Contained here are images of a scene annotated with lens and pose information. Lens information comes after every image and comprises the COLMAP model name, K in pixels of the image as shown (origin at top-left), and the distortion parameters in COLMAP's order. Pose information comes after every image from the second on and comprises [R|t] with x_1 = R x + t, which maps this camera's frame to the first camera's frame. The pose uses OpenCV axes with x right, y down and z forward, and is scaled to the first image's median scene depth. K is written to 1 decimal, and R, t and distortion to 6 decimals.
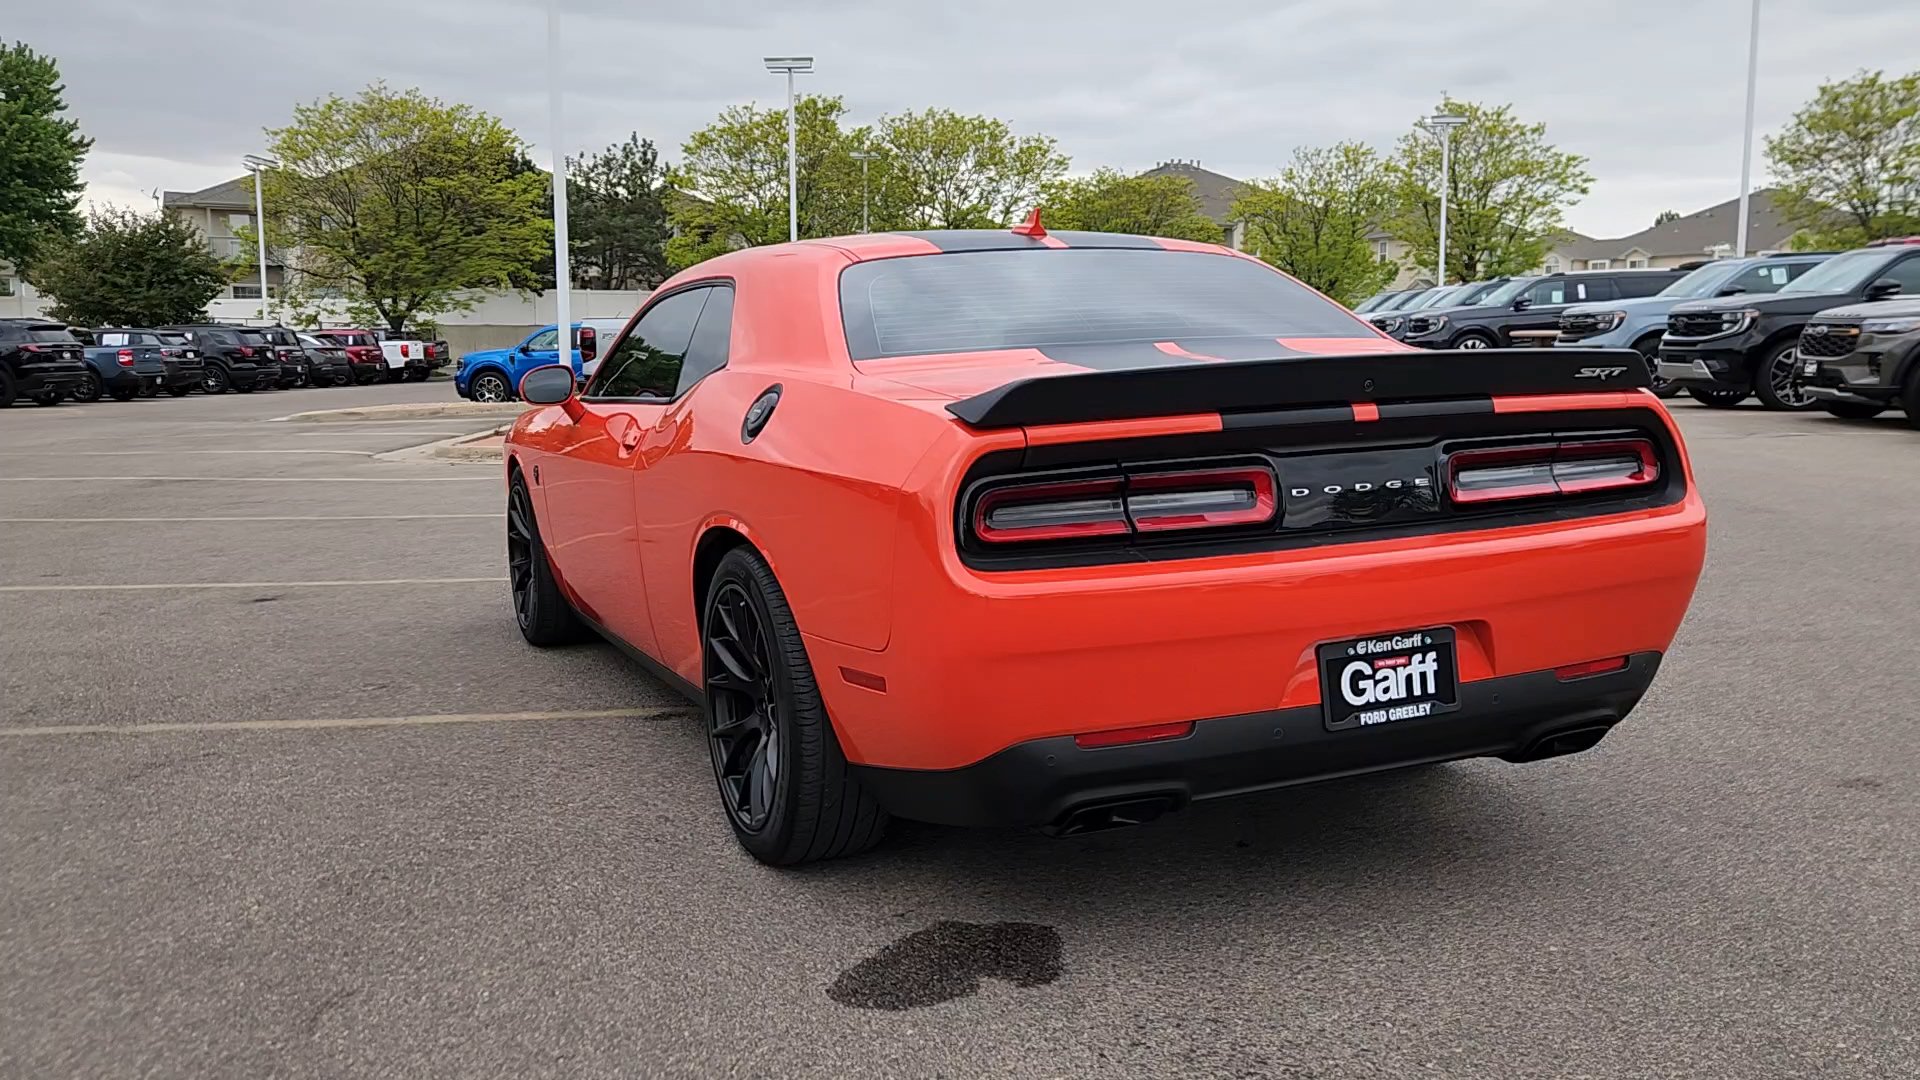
lens RADIAL K [[1621.6, 0, 949.0], [0, 1621.6, 528.8], [0, 0, 1]] dist [0.037599, -0.026701]
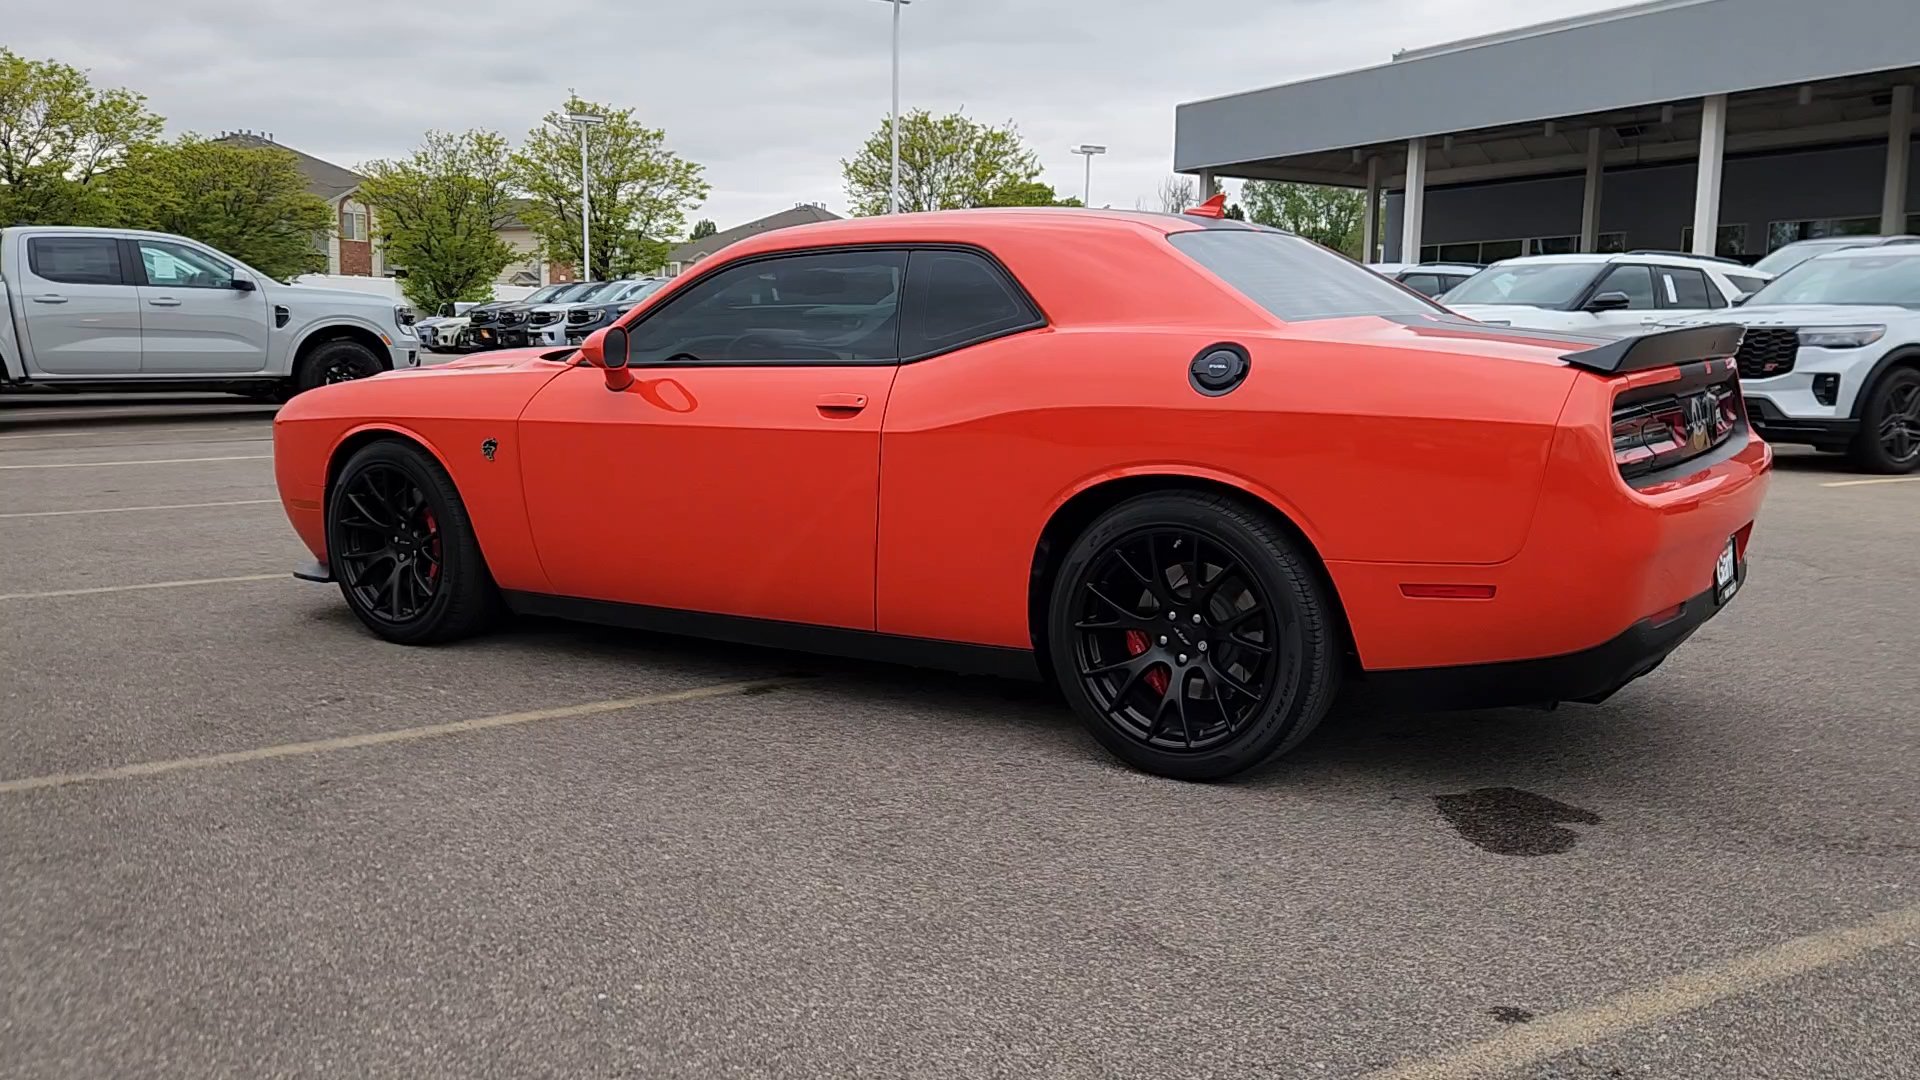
lens RADIAL K [[1621.6, 0, 947.7], [0, 1621.6, 542.8], [0, 0, 1]] dist [0.037599, -0.026701]
pose [[0.846349, -0.048068, 0.530456, -0.579423], [0.041505, 0.998843, 0.024291, 0.008264], [-0.531009, 0.001458, 0.847365, 0.113741]]
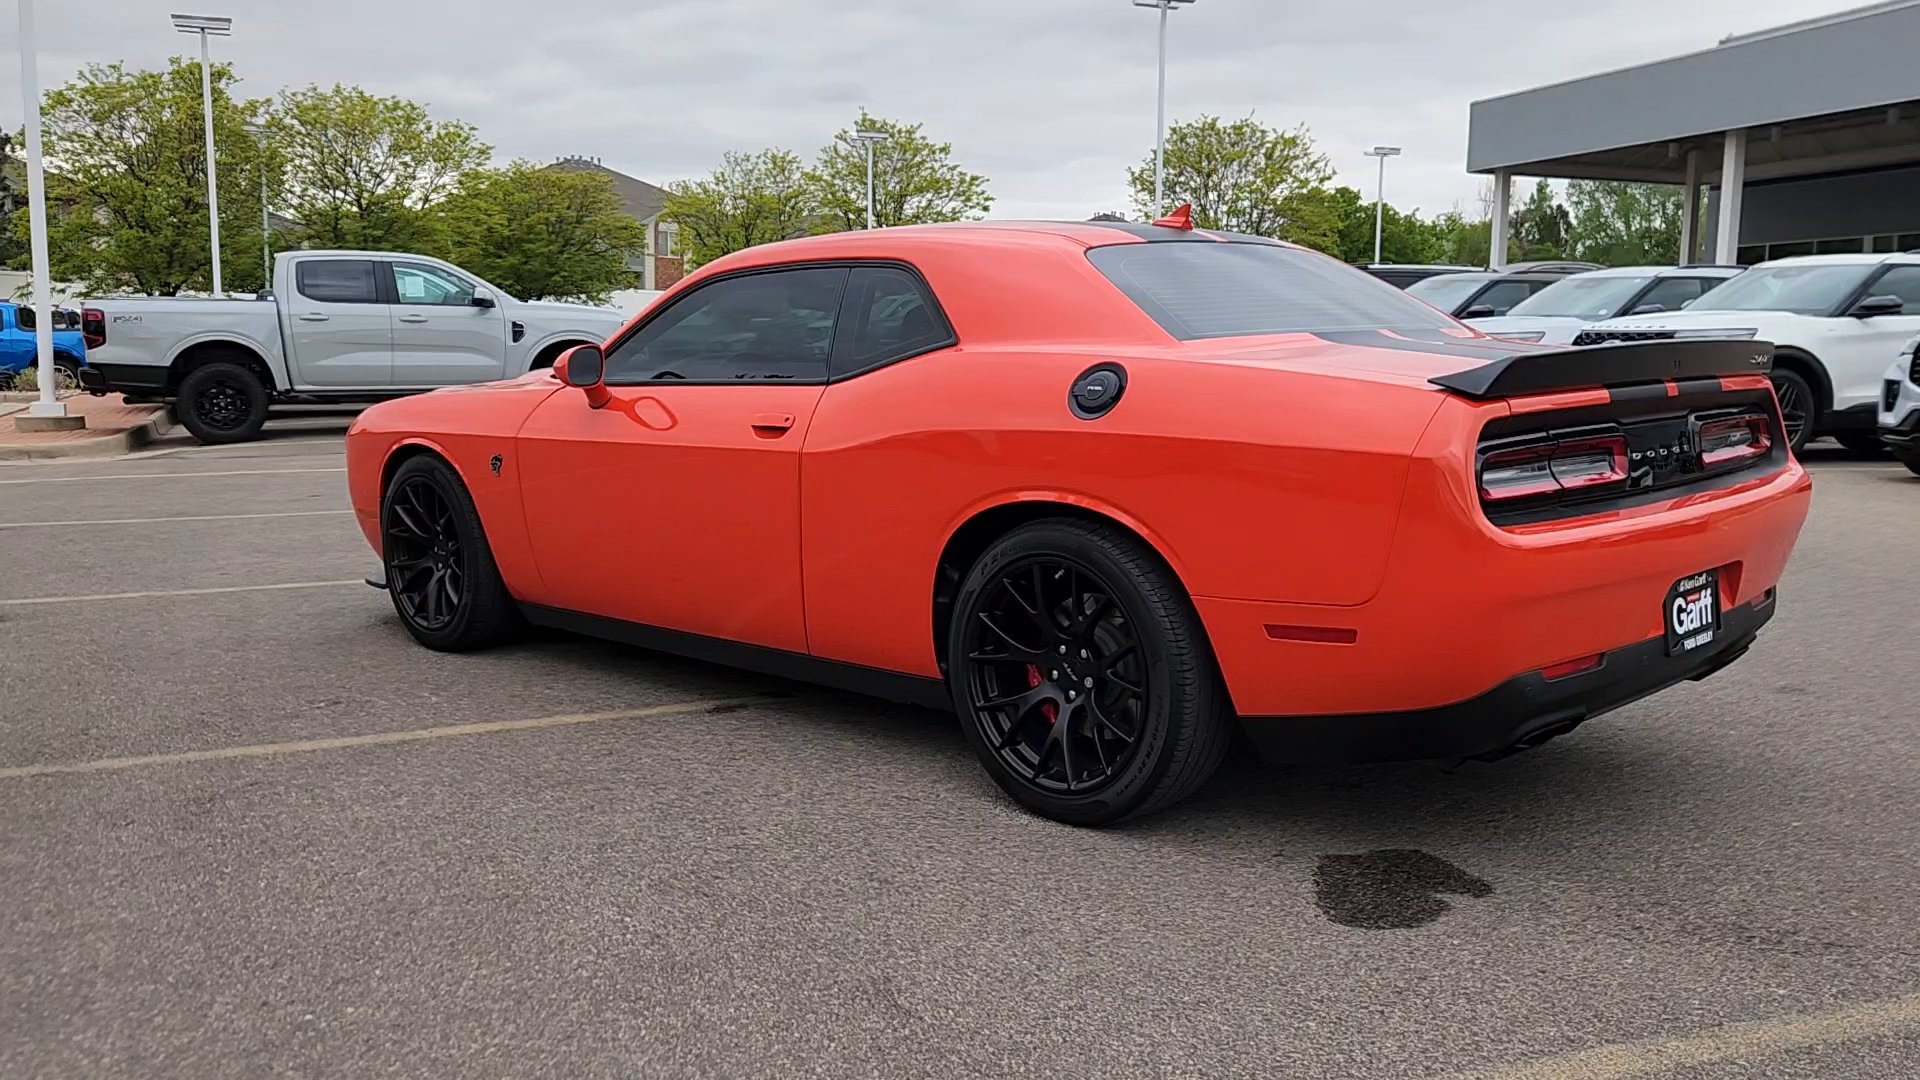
lens RADIAL K [[1621.6, 0, 947.1], [0, 1621.6, 536.3], [0, 0, 1]] dist [0.037599, -0.026701]
pose [[0.930539, -0.027053, 0.365192, -0.395508], [0.025639, 0.999633, 0.008724, 0.007198], [-0.365294, 0.001245, 0.930891, 0.047746]]
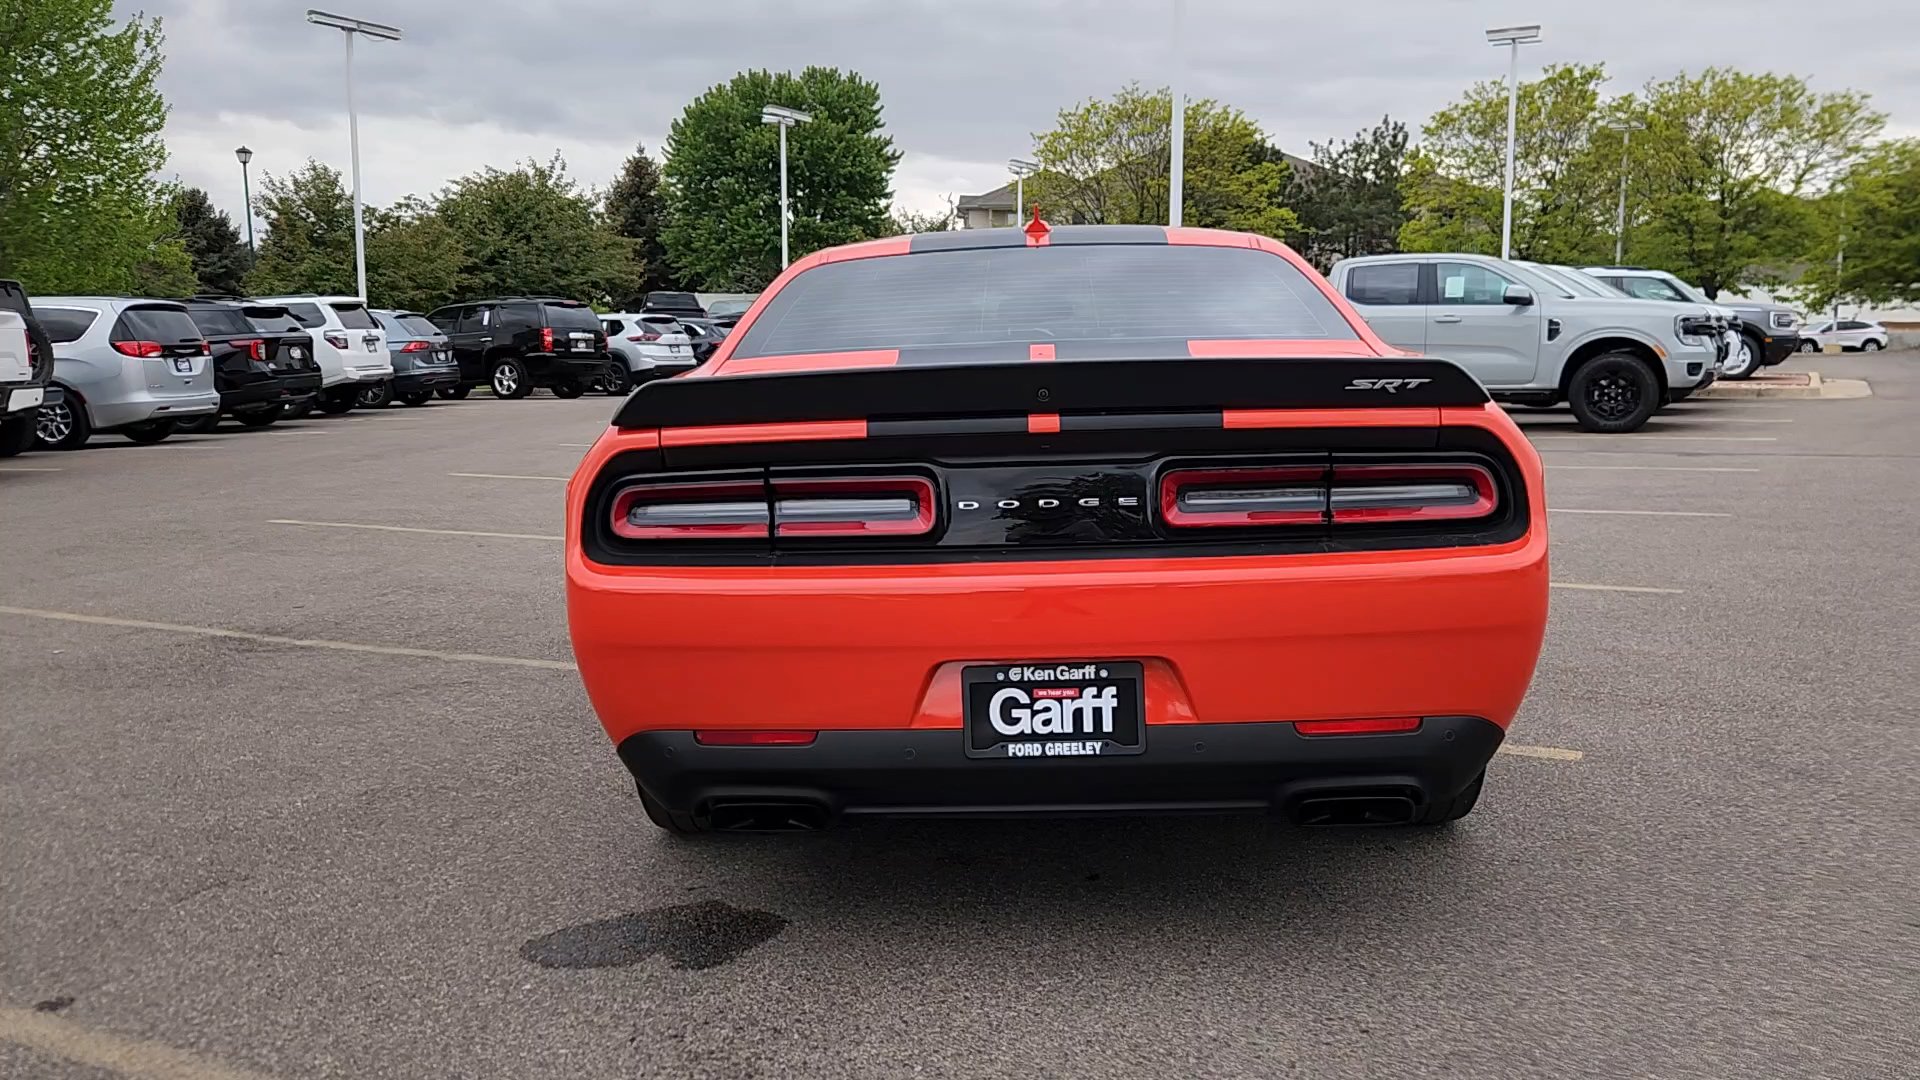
lens RADIAL K [[1621.6, 0, 955.2], [0, 1621.6, 535.4], [0, 0, 1]] dist [0.037599, -0.026701]
pose [[0.894217, 0.057650, -0.443906, 0.366496], [-0.052455, 0.998335, 0.023987, -0.015856], [0.444549, 0.001835, 0.895752, 0.084118]]
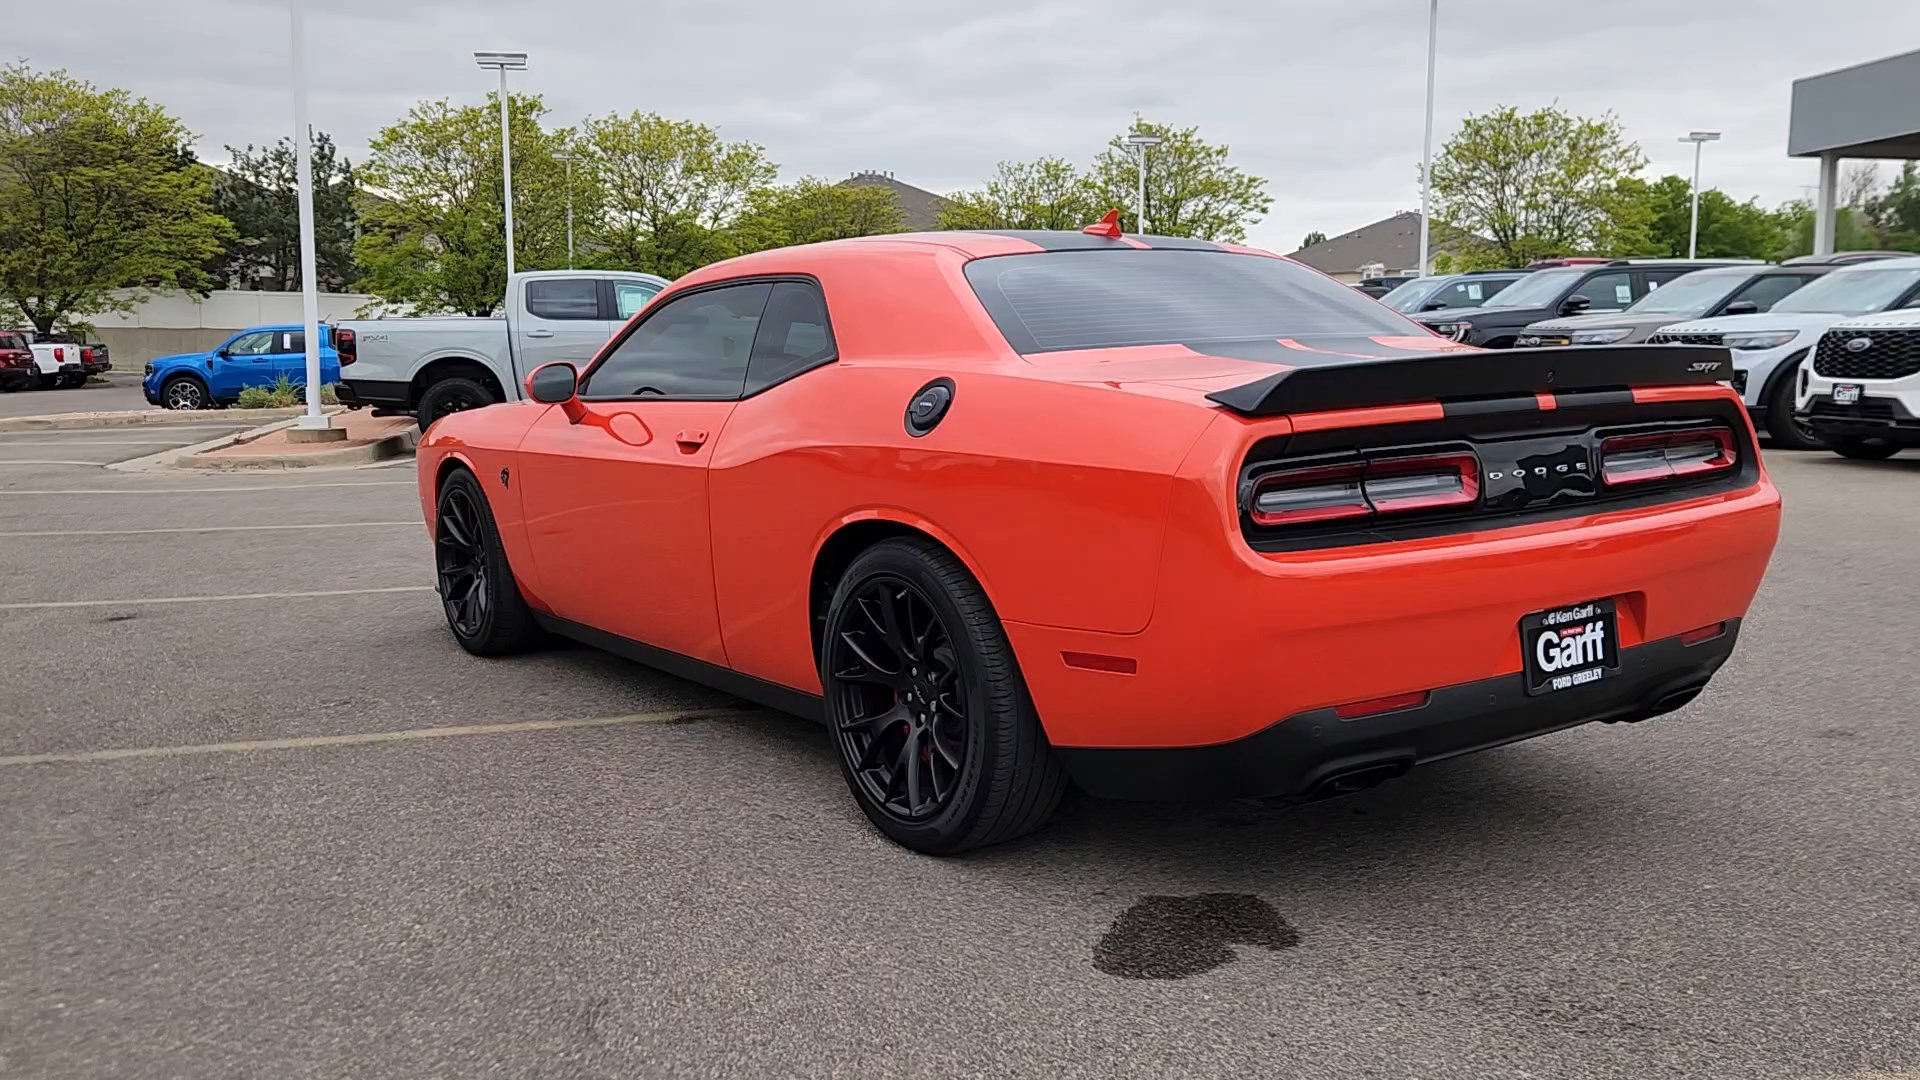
lens RADIAL K [[1621.6, 0, 945.8], [0, 1621.6, 533.4], [0, 0, 1]] dist [0.037599, -0.026701]
pose [[0.981823, -0.016545, 0.189077, -0.200862], [0.017044, 0.999854, -0.001014, 0.006105], [-0.189032, 0.004218, 0.981962, 0.005396]]
